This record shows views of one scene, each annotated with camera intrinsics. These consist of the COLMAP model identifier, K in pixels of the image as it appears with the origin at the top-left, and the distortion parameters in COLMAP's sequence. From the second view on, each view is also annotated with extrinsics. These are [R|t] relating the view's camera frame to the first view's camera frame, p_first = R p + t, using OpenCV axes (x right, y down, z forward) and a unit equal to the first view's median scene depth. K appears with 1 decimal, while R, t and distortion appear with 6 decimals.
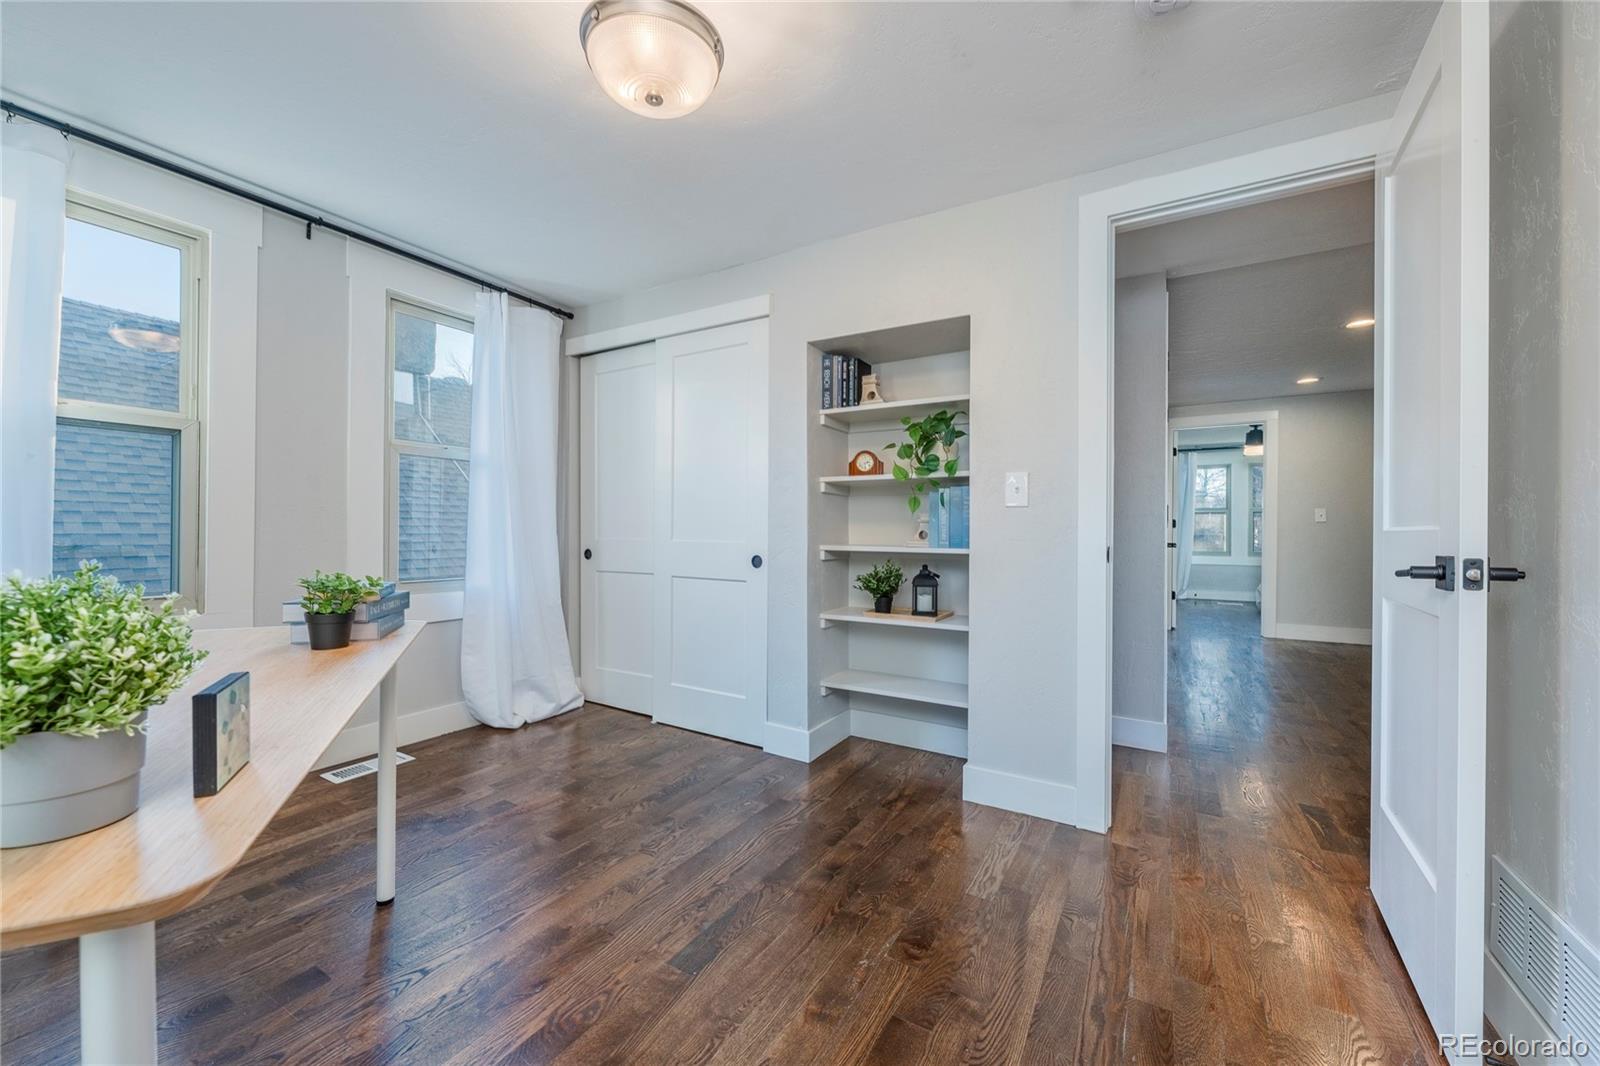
lens RADIAL K [[642.1, 0, 800.5], [0, 642.1, 530.9], [0, 0, 1]] dist [-0.000741, -0.000063]
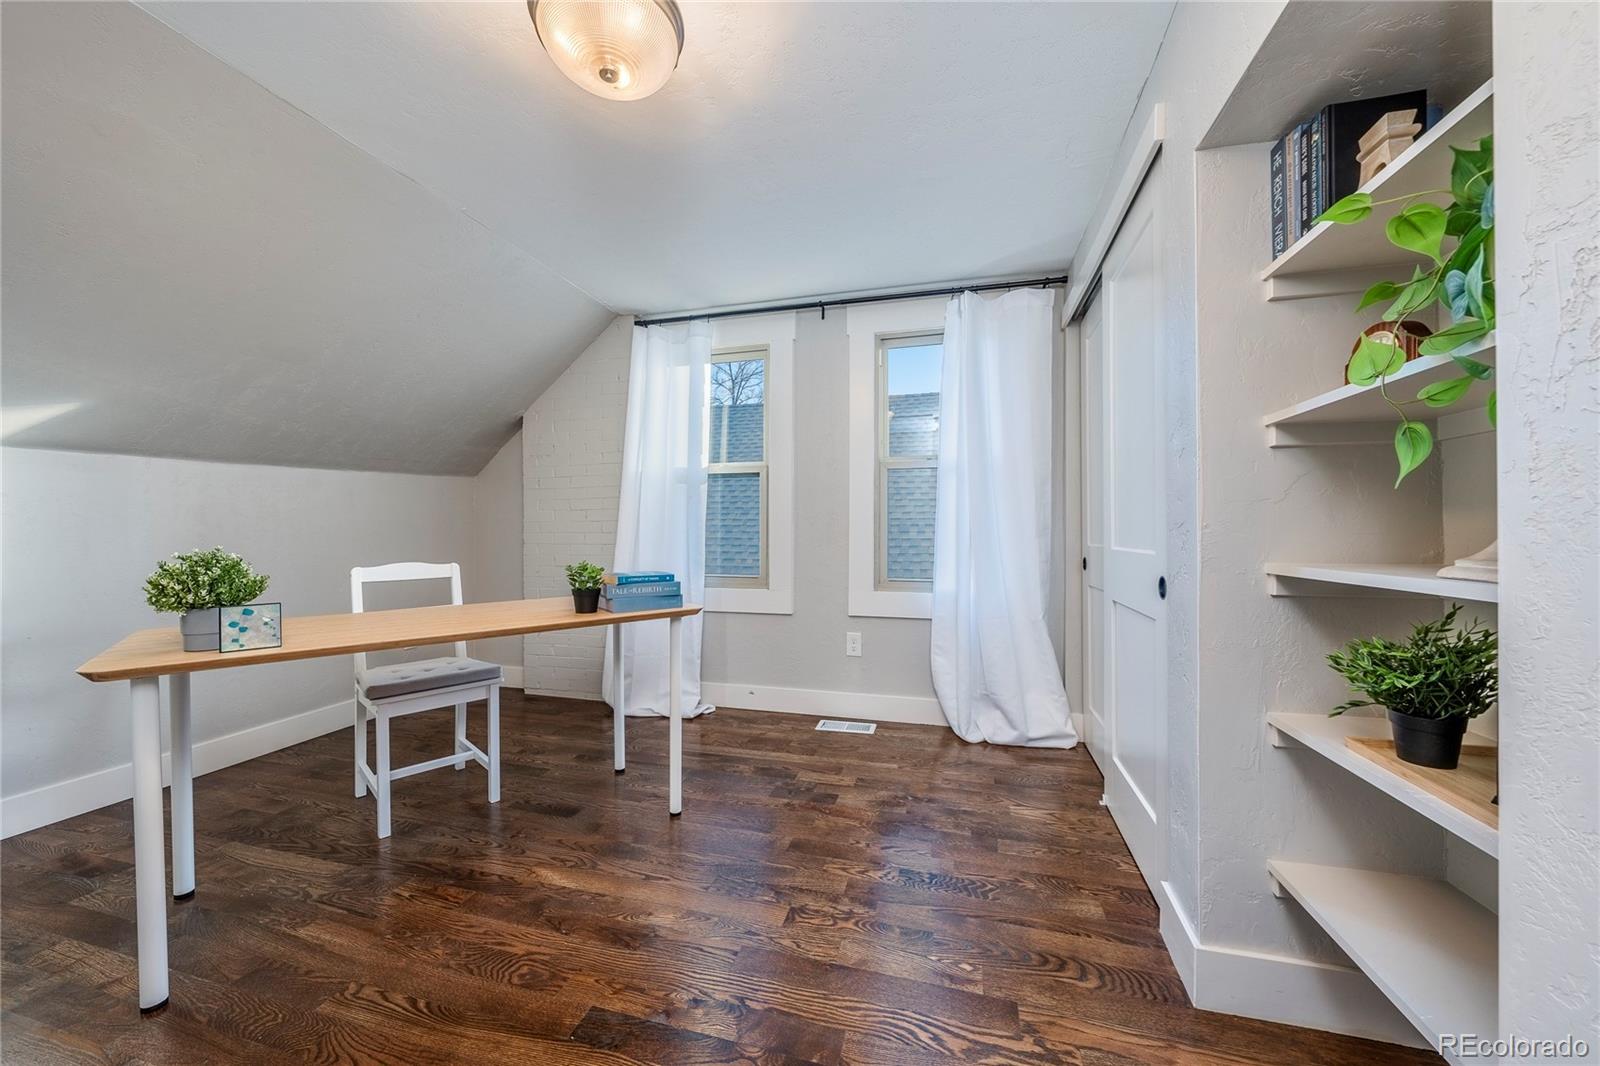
lens RADIAL K [[583.1, 0, 800.5], [0, 583.1, 534.6], [0, 0, 1]] dist [-0.002818, 0.000016]
pose [[0.240681, -0.005280, -0.970590, 0.367583], [0.000991, 0.999986, -0.005194, 0.003035], [0.970604, 0.000288, 0.240683, 0.595737]]
